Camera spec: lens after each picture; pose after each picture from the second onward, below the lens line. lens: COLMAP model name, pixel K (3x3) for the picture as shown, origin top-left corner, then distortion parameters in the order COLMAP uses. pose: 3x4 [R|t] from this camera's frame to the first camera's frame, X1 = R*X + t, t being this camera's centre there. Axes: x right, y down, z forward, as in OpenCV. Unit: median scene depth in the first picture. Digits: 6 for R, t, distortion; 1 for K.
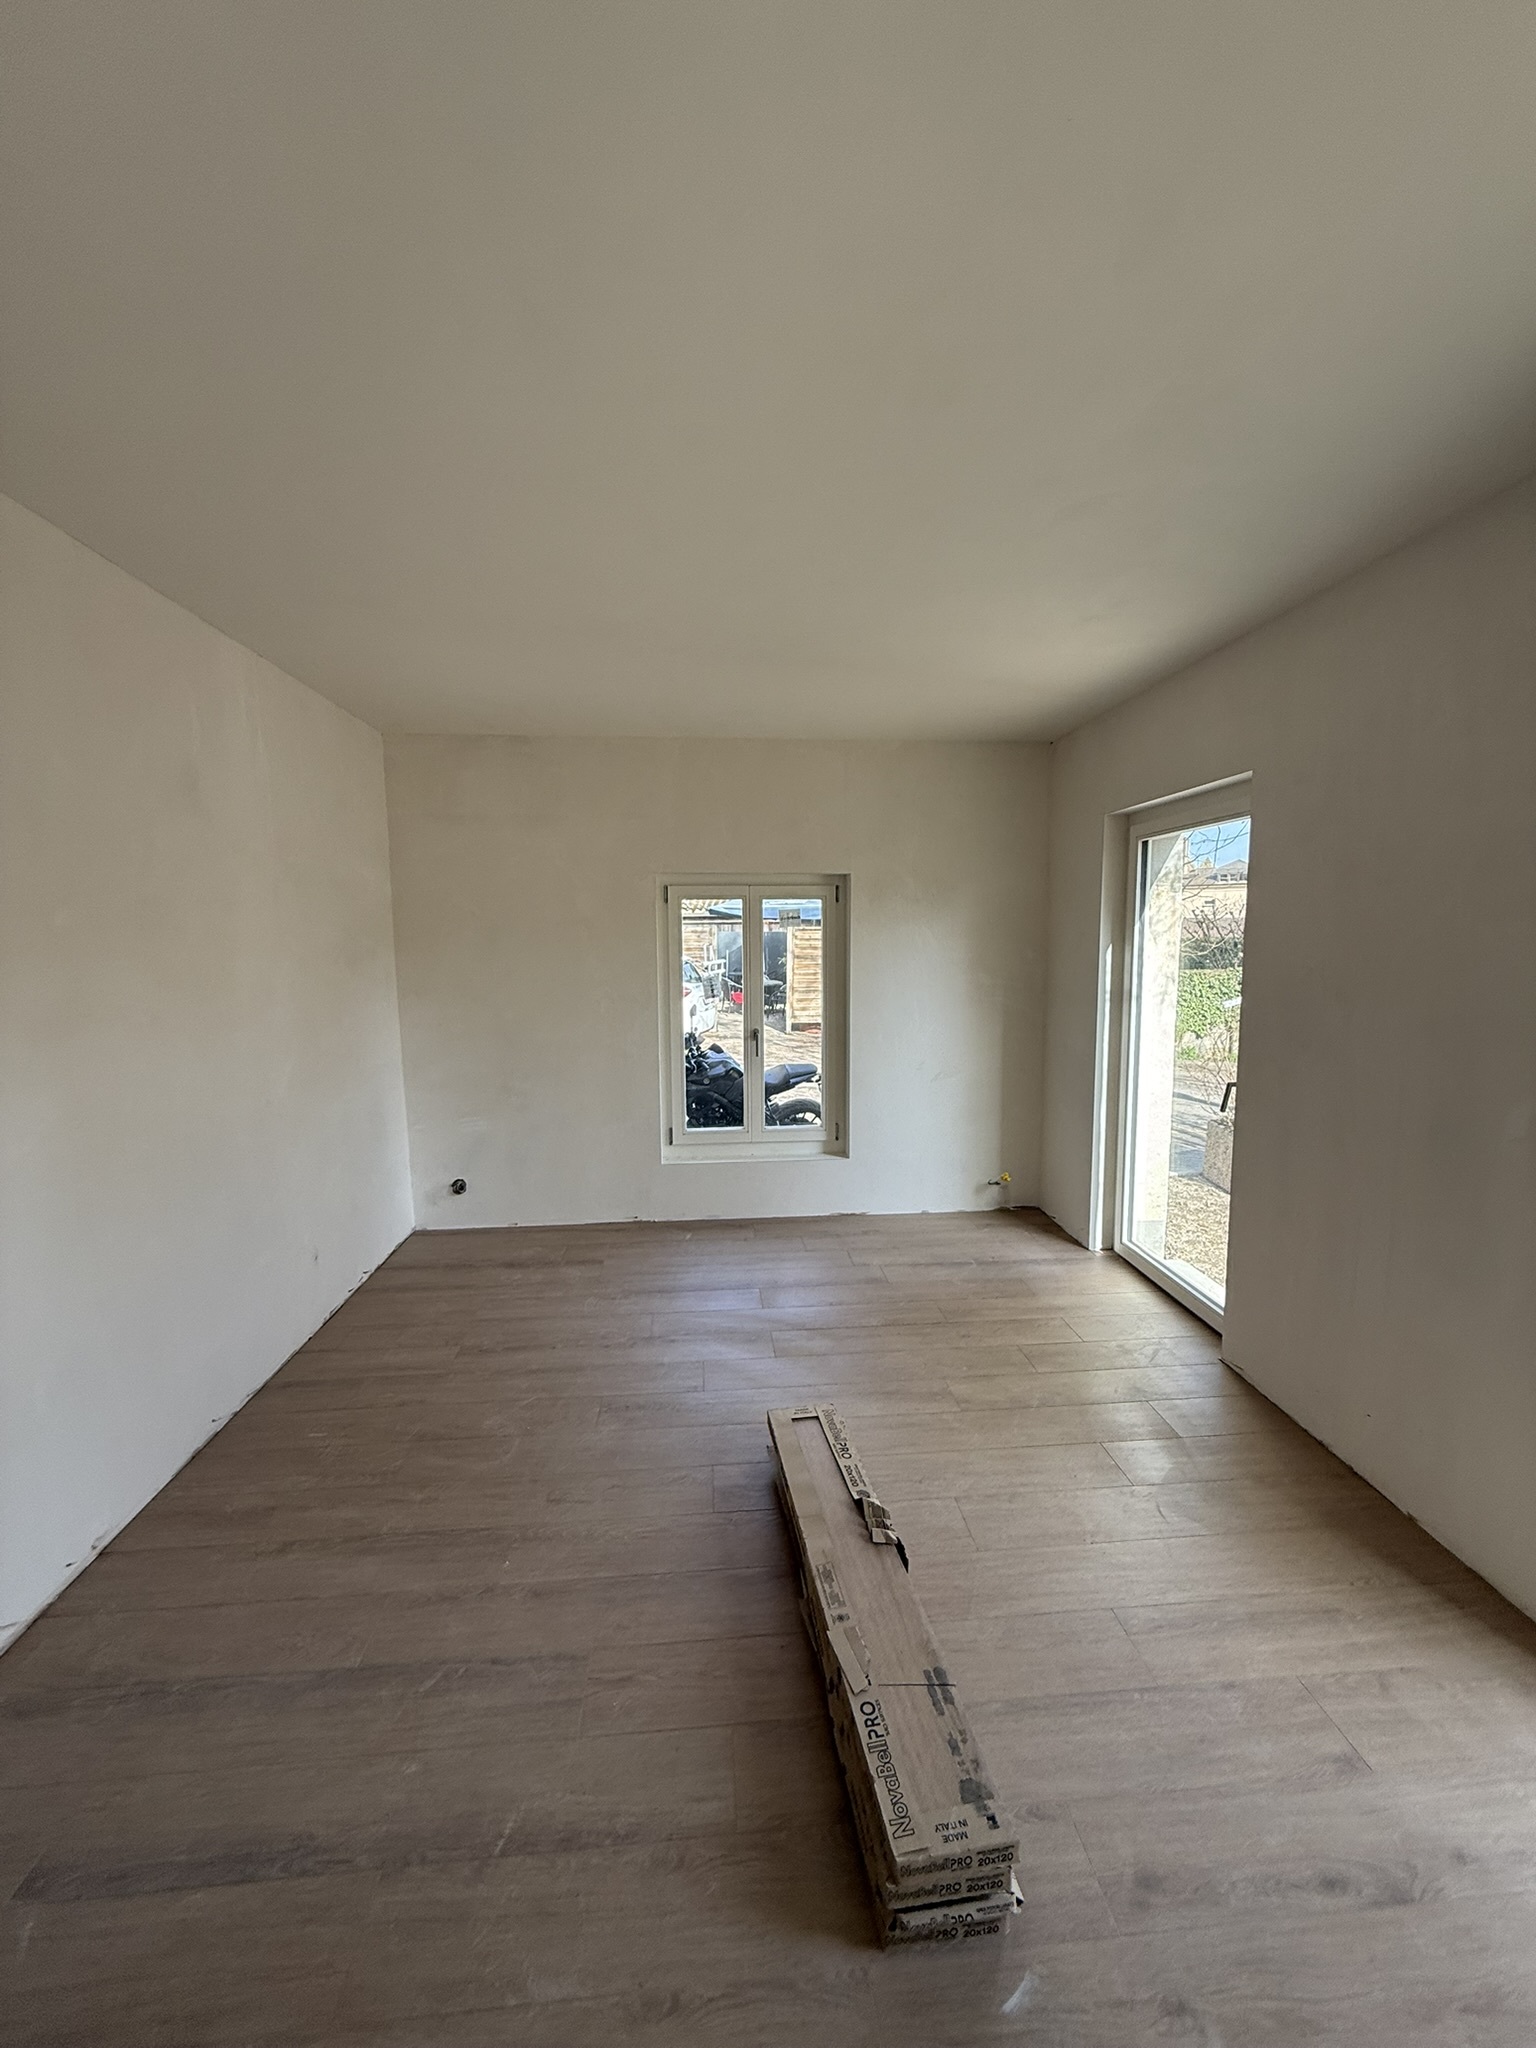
lens RADIAL K [[826.6, 0, 774.0], [0, 826.6, 1022.5], [0, 0, 1]] dist [-0.001574, -0.000054]
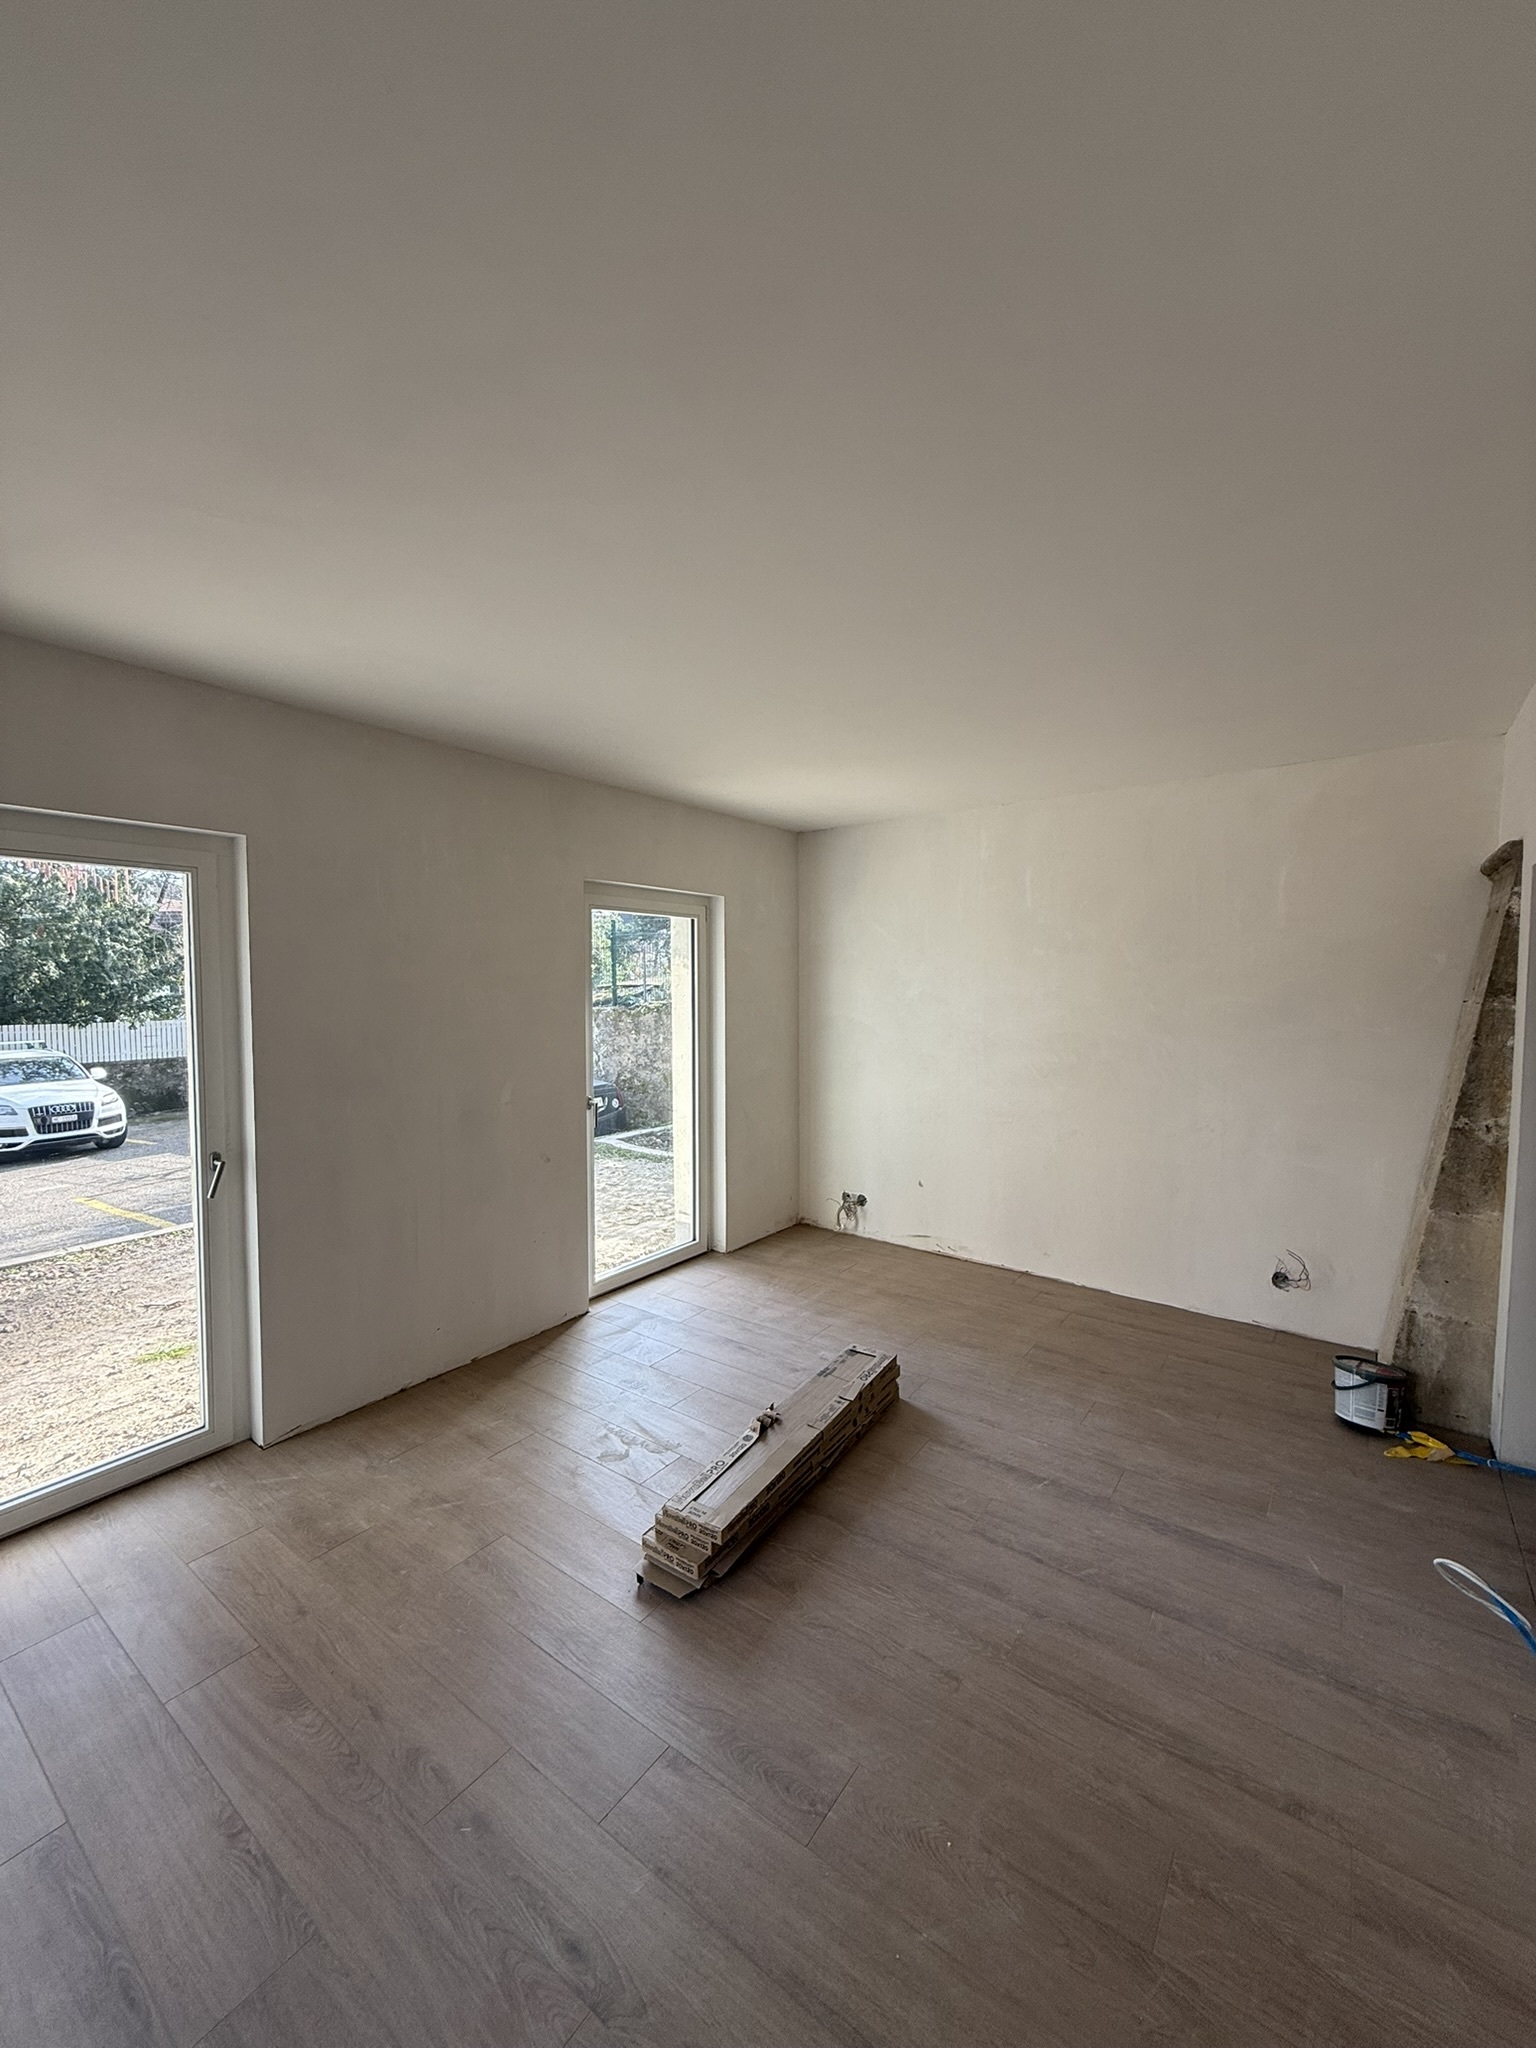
lens RADIAL K [[826.6, 0, 752.7], [0, 826.6, 1022.7], [0, 0, 1]] dist [-0.001574, -0.000054]
pose [[-0.746397, -0.026128, 0.664988, -0.765662], [0.077703, 0.988973, 0.126074, -0.232572], [-0.660949, 0.145773, -0.736136, 1.937594]]
